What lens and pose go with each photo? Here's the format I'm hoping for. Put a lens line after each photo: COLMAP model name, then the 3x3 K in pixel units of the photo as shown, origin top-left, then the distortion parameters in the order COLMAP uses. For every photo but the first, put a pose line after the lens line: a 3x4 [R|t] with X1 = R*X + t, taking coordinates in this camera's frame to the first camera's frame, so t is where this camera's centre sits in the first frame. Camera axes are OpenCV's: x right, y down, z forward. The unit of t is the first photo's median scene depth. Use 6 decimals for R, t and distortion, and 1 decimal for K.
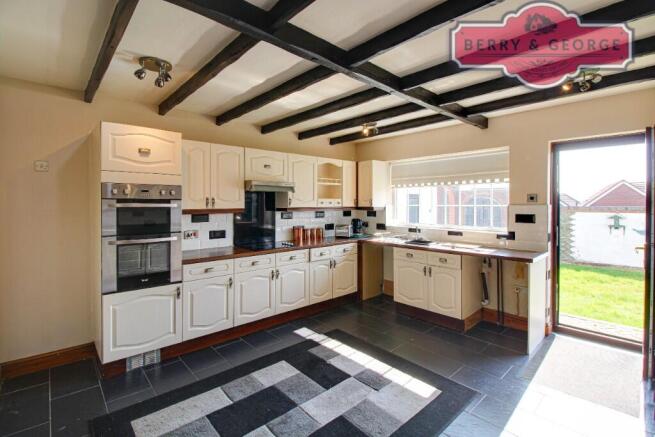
lens RADIAL K [[308.0, 0, 334.0], [0, 308.0, 201.1], [0, 0, 1]] dist [-0.002223, -0.003772]
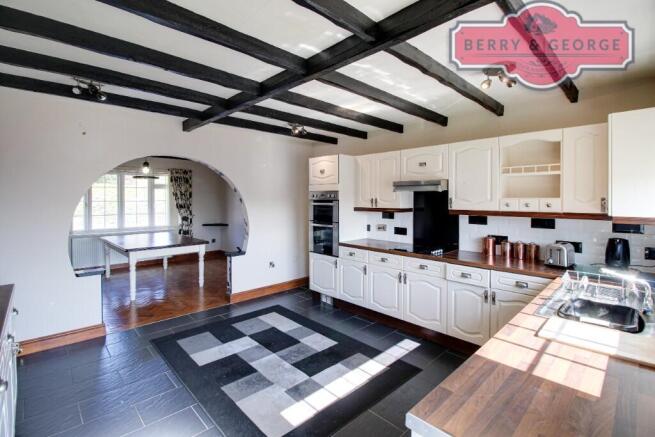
lens RADIAL K [[308.0, 0, 333.8], [0, 308.0, 202.5], [0, 0, 1]] dist [-0.002223, -0.003772]
pose [[0.015551, 0.011253, -0.999816, 0.731433], [0.001930, 0.999934, 0.011284, -0.008571], [0.999877, -0.002105, 0.015529, 0.735587]]
